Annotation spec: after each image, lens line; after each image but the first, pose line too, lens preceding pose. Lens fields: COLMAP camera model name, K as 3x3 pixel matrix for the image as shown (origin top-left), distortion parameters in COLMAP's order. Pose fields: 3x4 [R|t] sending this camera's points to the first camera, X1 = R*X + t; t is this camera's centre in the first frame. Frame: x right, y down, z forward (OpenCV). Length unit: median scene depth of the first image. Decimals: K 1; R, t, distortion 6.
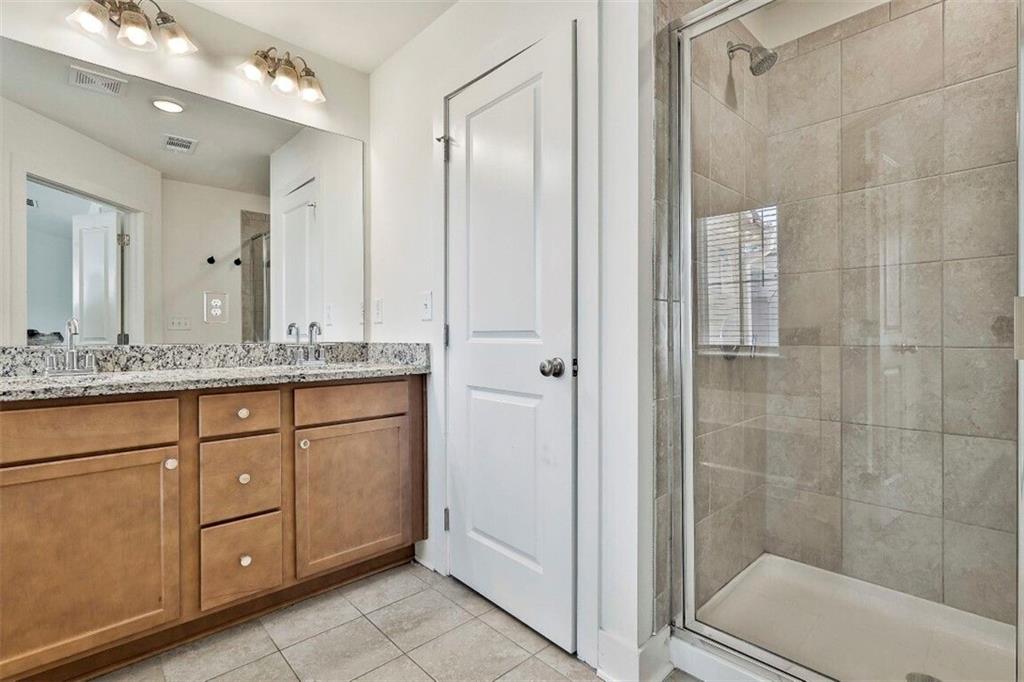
lens RADIAL K [[487.8, 0, 513.9], [0, 487.8, 339.0], [0, 0, 1]] dist [-0.002065, -0.000845]
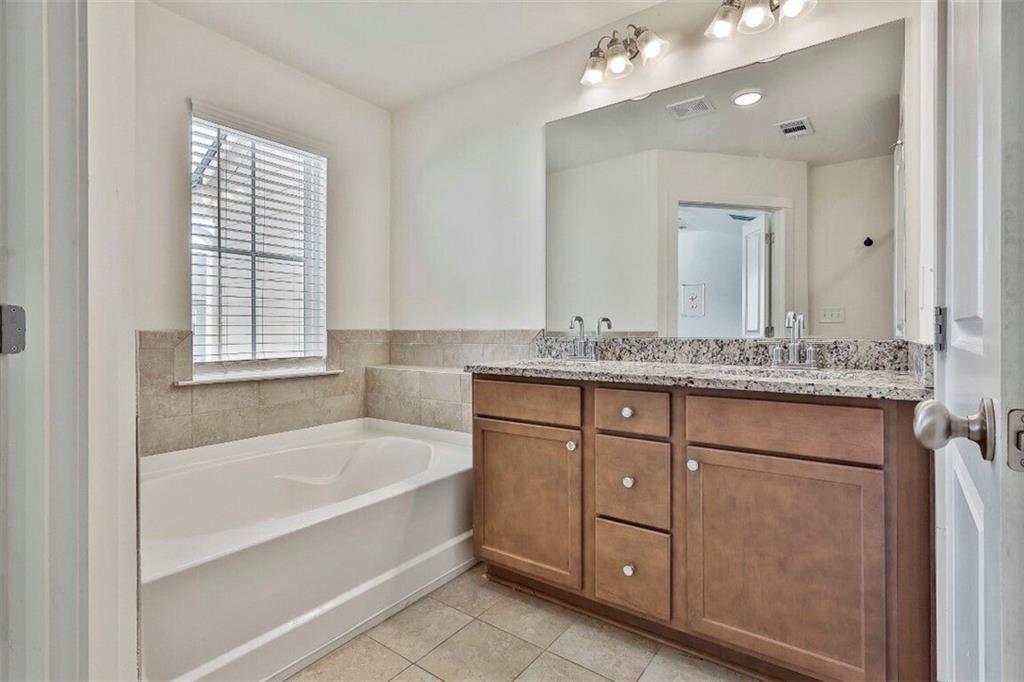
lens RADIAL K [[487.8, 0, 515.4], [0, 487.8, 332.5], [0, 0, 1]] dist [-0.002065, -0.000845]
pose [[0.187560, 0.006603, -0.982231, 0.300724], [-0.005779, 0.999968, 0.005619, -0.004942], [0.982236, 0.004622, 0.187592, 0.564529]]
